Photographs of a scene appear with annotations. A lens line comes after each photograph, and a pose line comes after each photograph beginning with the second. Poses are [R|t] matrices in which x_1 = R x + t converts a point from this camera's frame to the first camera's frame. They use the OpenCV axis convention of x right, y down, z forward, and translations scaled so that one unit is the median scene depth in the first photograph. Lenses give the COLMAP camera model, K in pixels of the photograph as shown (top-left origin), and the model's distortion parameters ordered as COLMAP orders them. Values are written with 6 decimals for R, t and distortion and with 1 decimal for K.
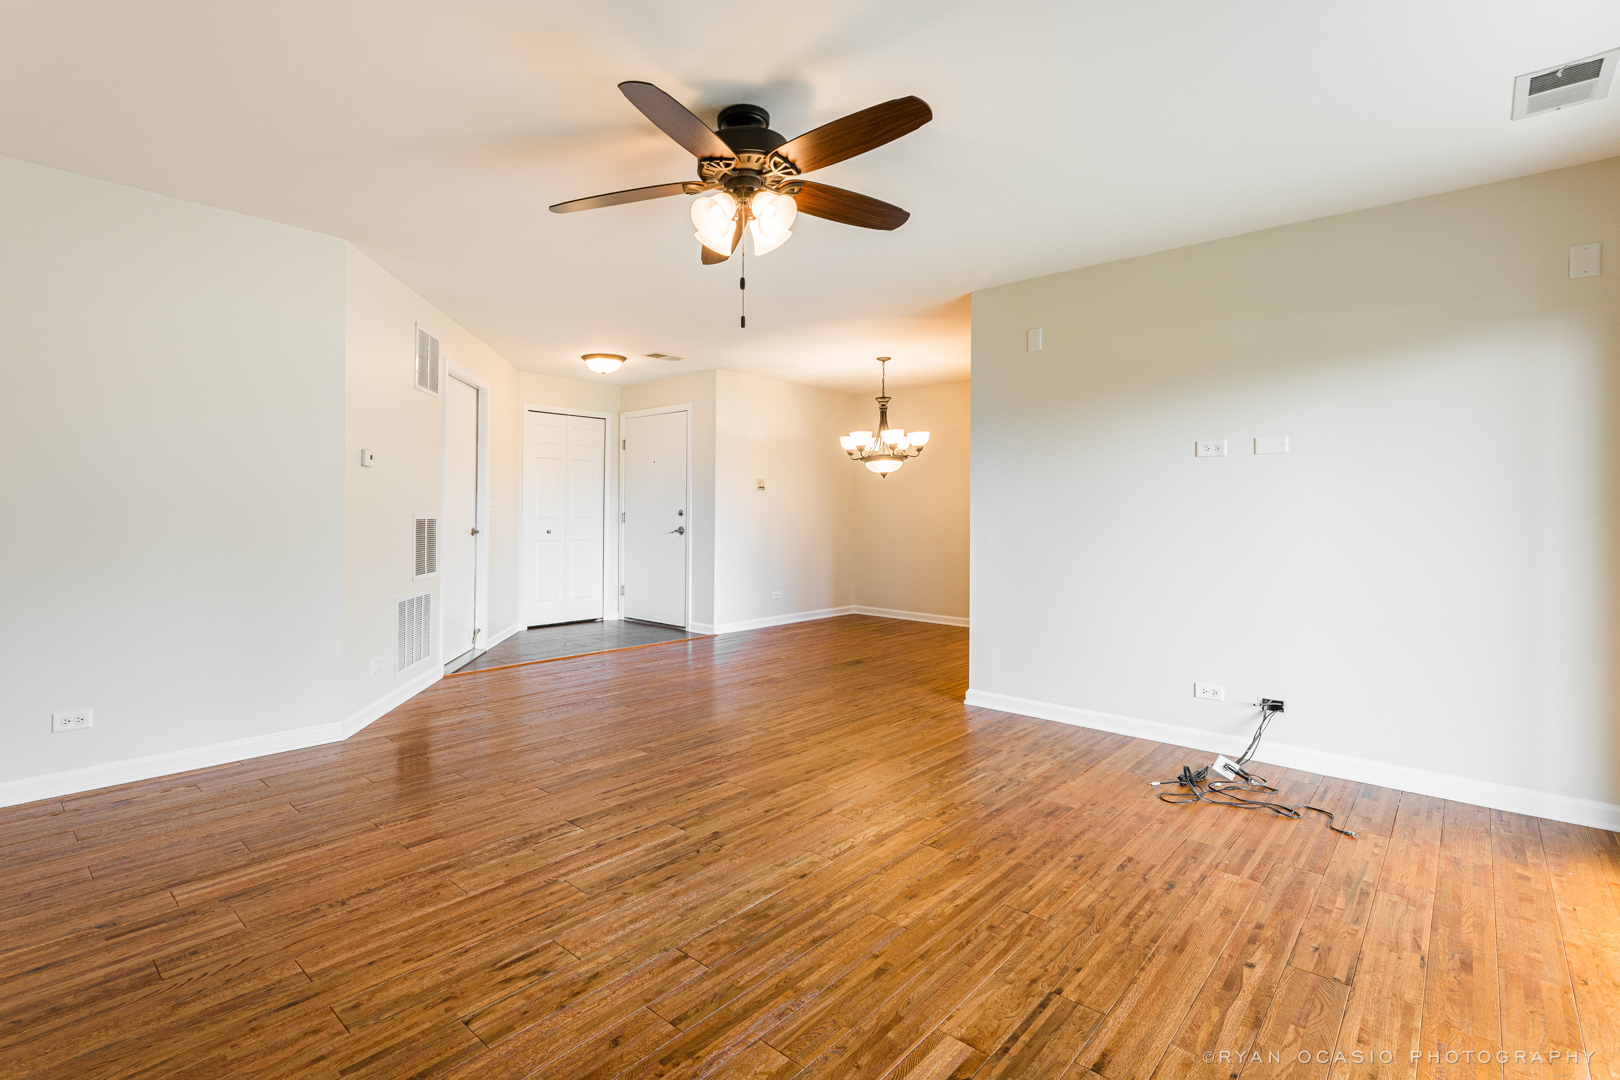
lens RADIAL K [[765.1, 0, 704.6], [0, 765.1, 498.5], [0, 0, 1]] dist [-0.000216, 0.000165]
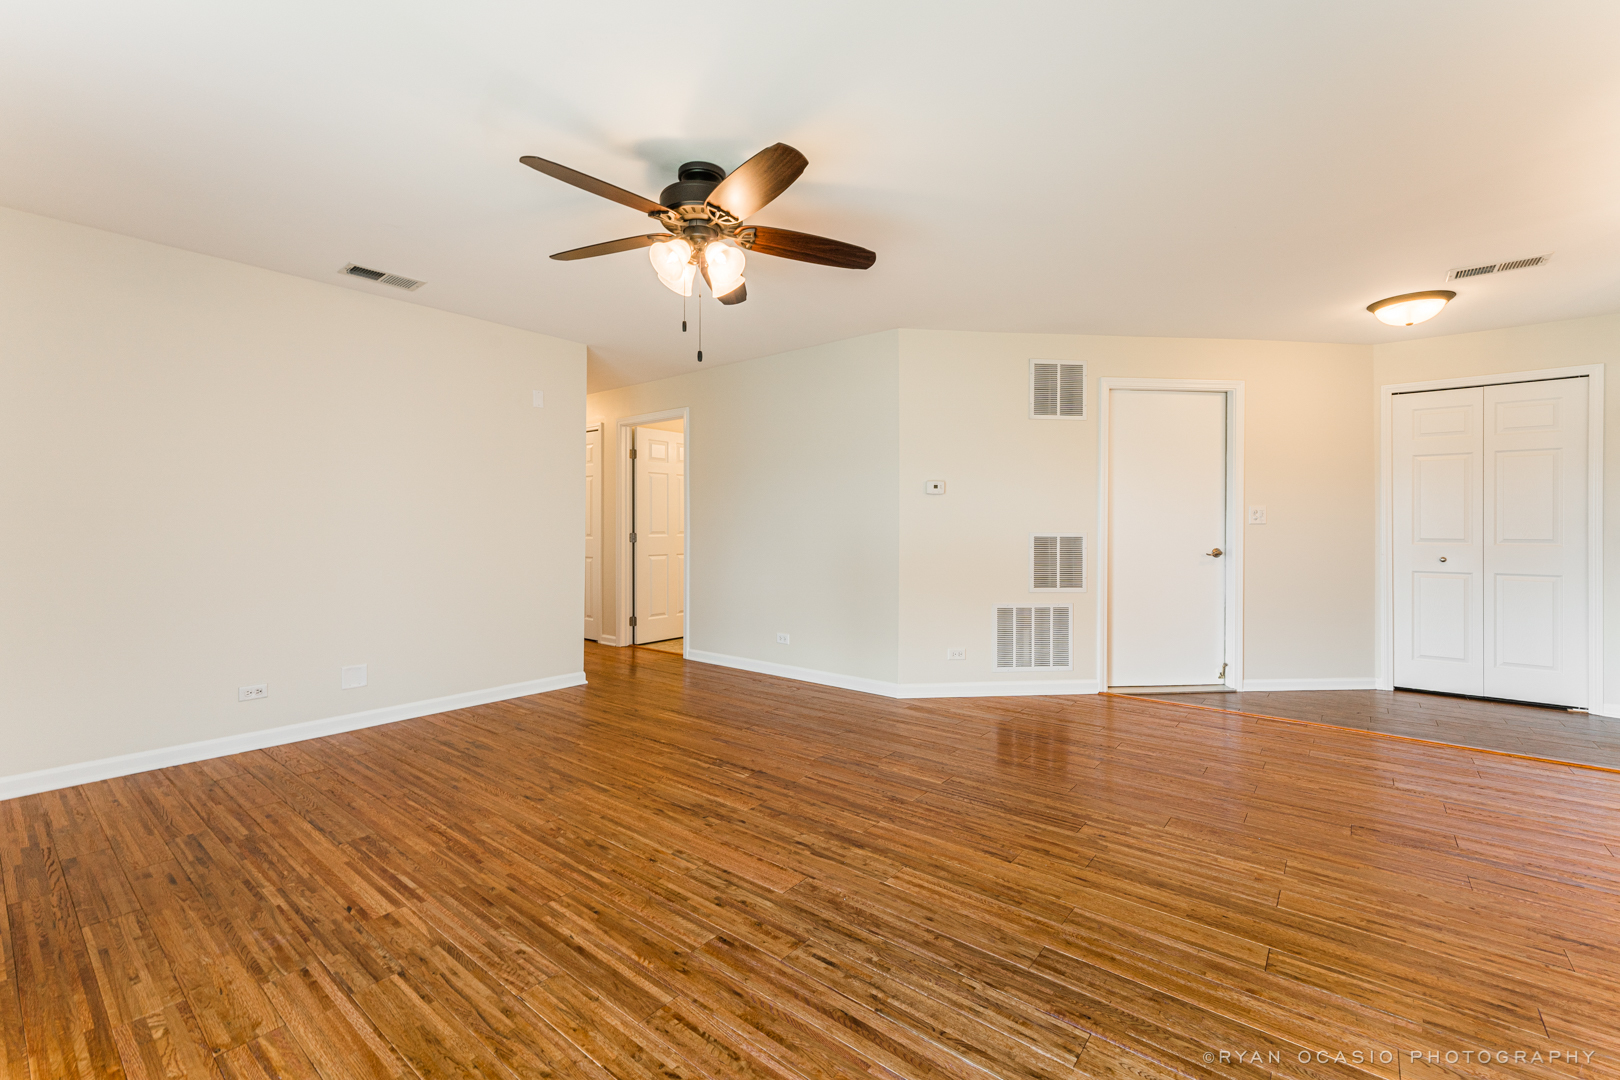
lens RADIAL K [[688.2, 0, 804.9], [0, 688.2, 521.2], [0, 0, 1]] dist [0.006883, -0.000036]
pose [[0.108128, -0.013964, -0.994039, 0.412470], [0.014388, 0.999819, -0.012480, 0.009158], [0.994033, -0.012953, 0.108309, 0.404495]]
